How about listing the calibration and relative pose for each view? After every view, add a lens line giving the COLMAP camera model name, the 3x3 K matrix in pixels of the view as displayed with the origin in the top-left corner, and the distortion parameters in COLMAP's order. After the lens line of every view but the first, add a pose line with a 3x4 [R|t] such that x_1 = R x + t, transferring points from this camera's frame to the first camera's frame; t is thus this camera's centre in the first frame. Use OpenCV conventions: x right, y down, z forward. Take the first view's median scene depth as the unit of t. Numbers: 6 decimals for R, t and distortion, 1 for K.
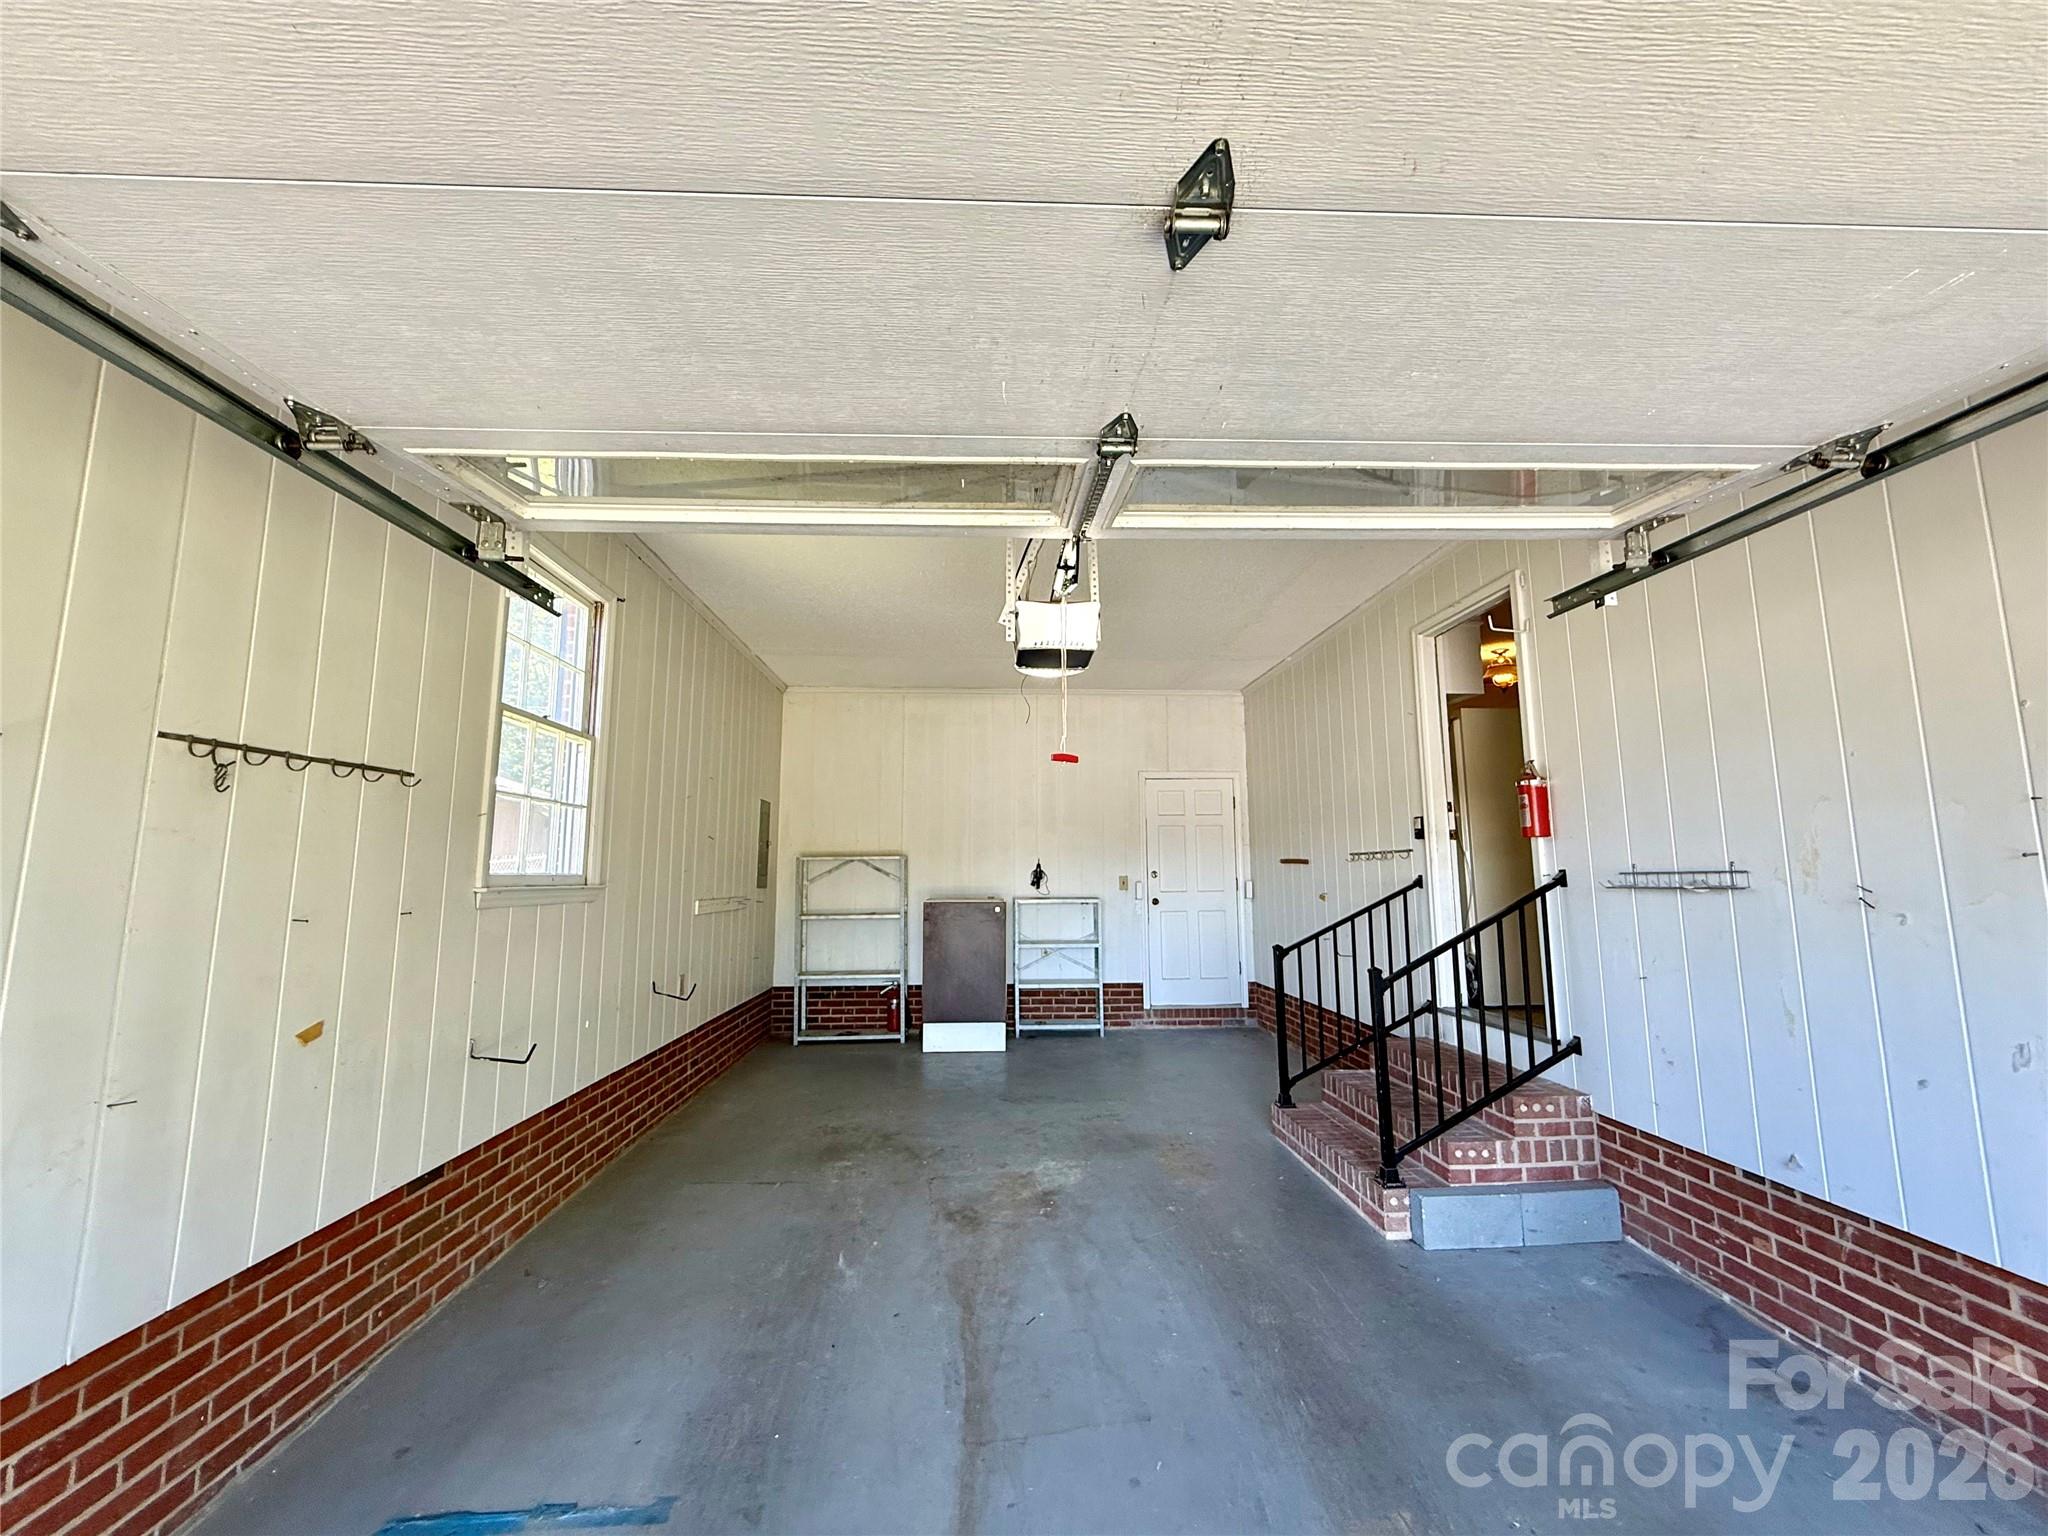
lens RADIAL K [[820.7, 0, 1023.3], [0, 820.7, 766.2], [0, 0, 1]] dist [0.001169, 0.000917]
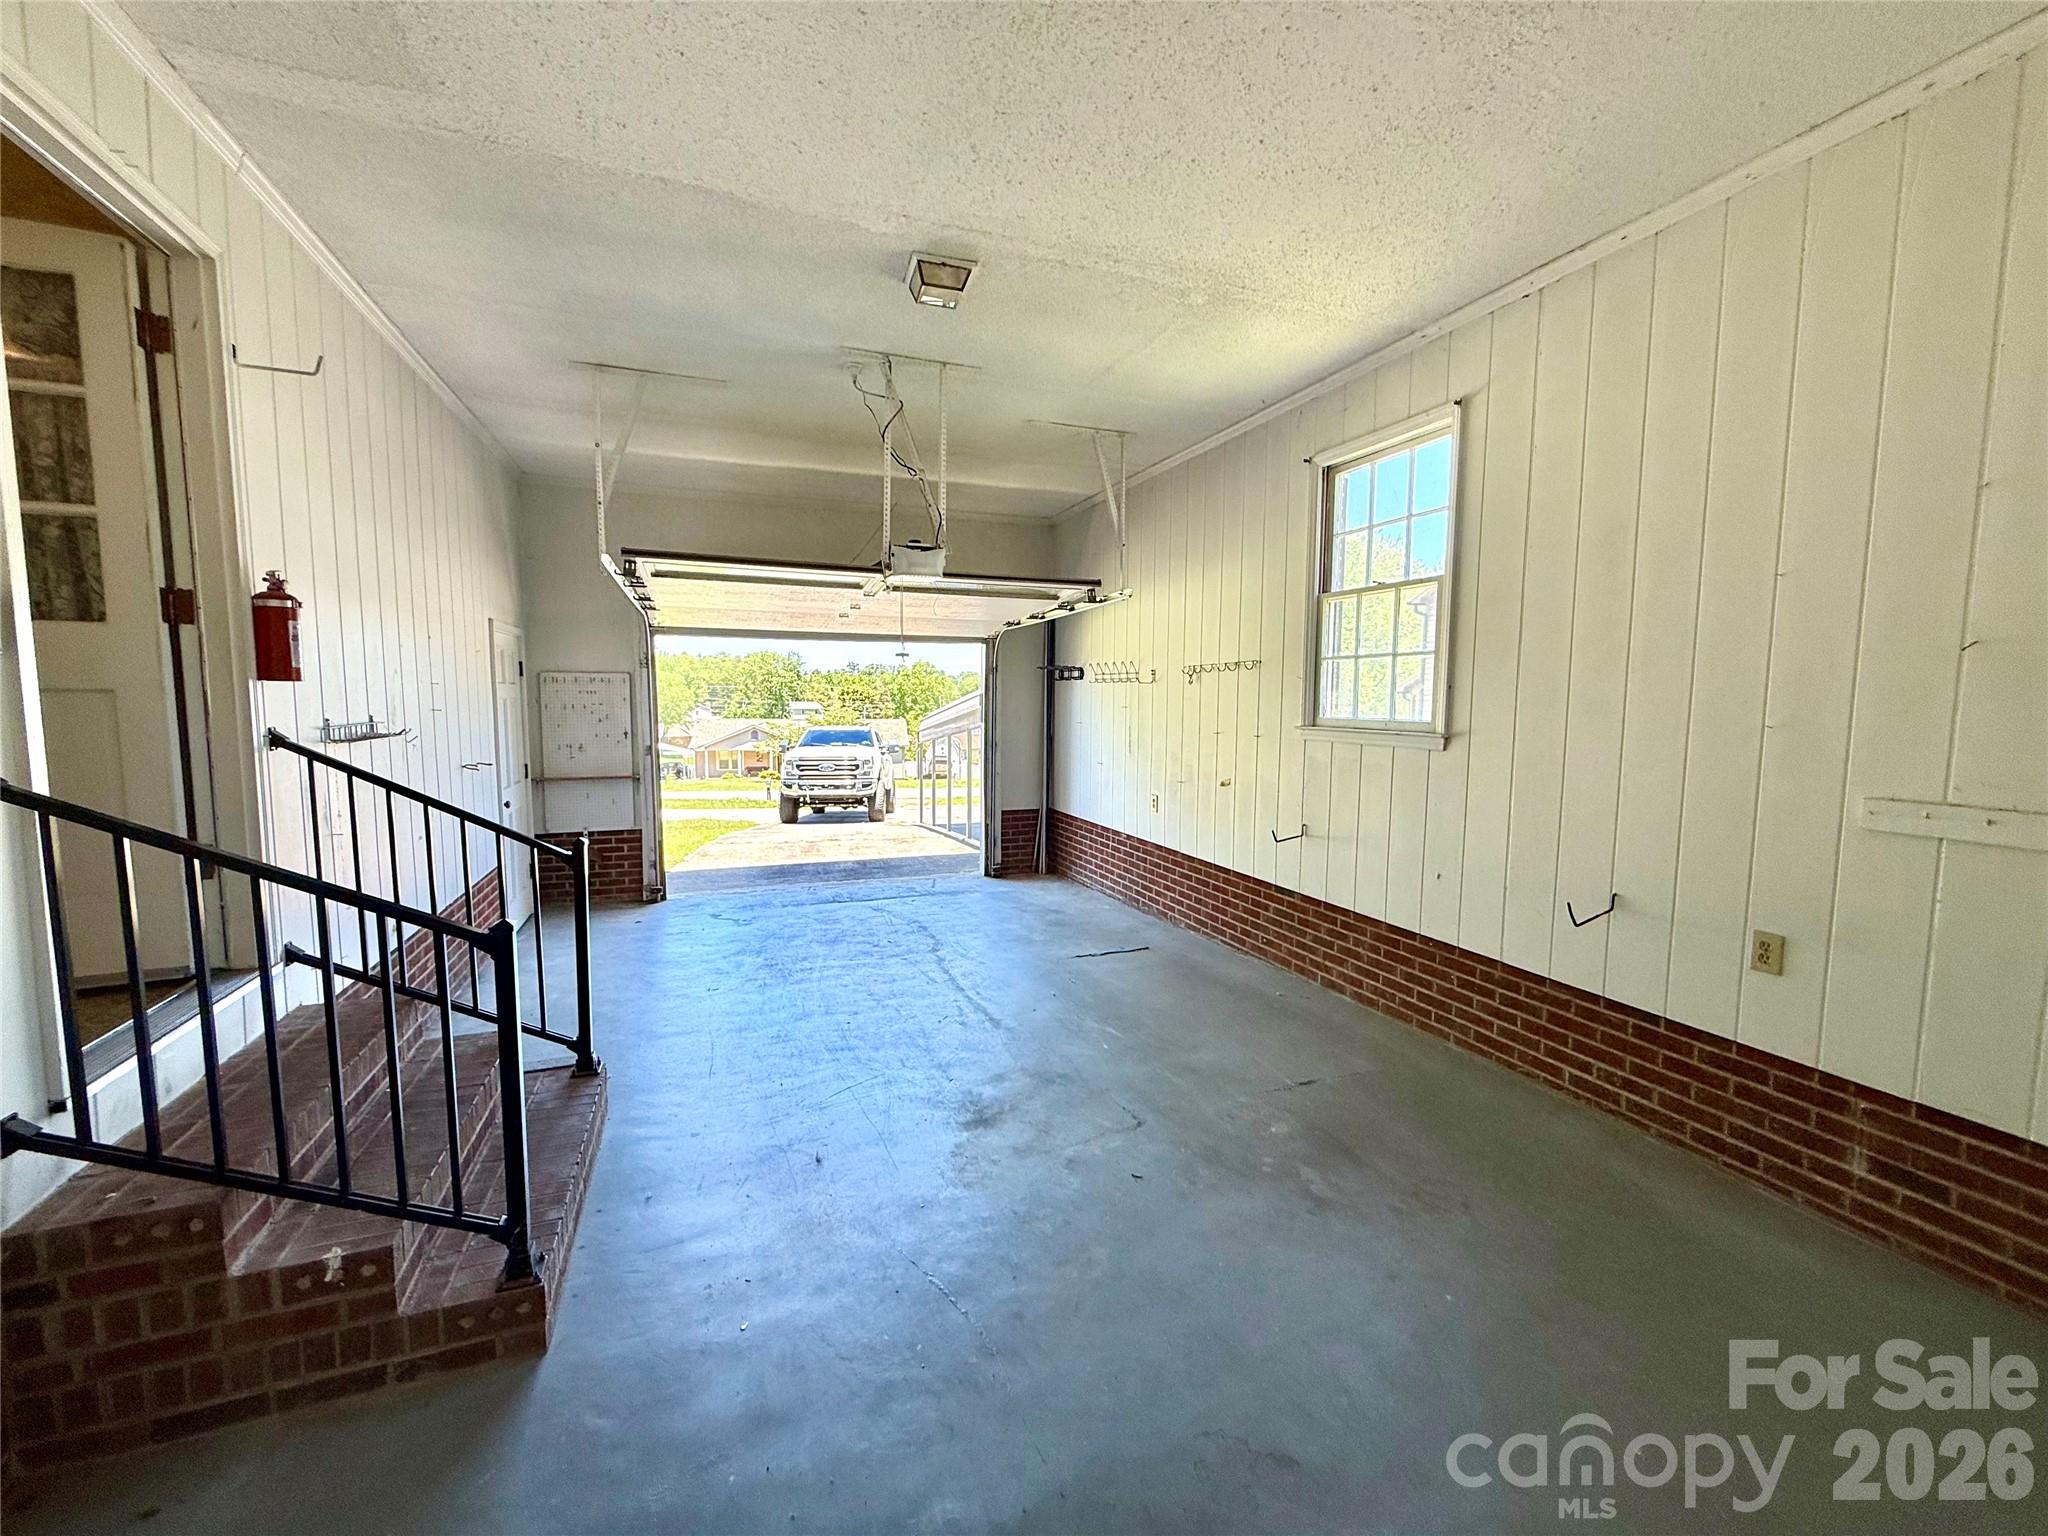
lens RADIAL K [[820.7, 0, 1021.8], [0, 820.7, 769.0], [0, 0, 1]] dist [0.001169, 0.000917]
pose [[-0.950053, 0.031854, -0.310457, 0.365901], [0.042759, 0.998682, -0.028382, 0.307519], [0.309144, -0.040239, -0.950163, 2.804802]]
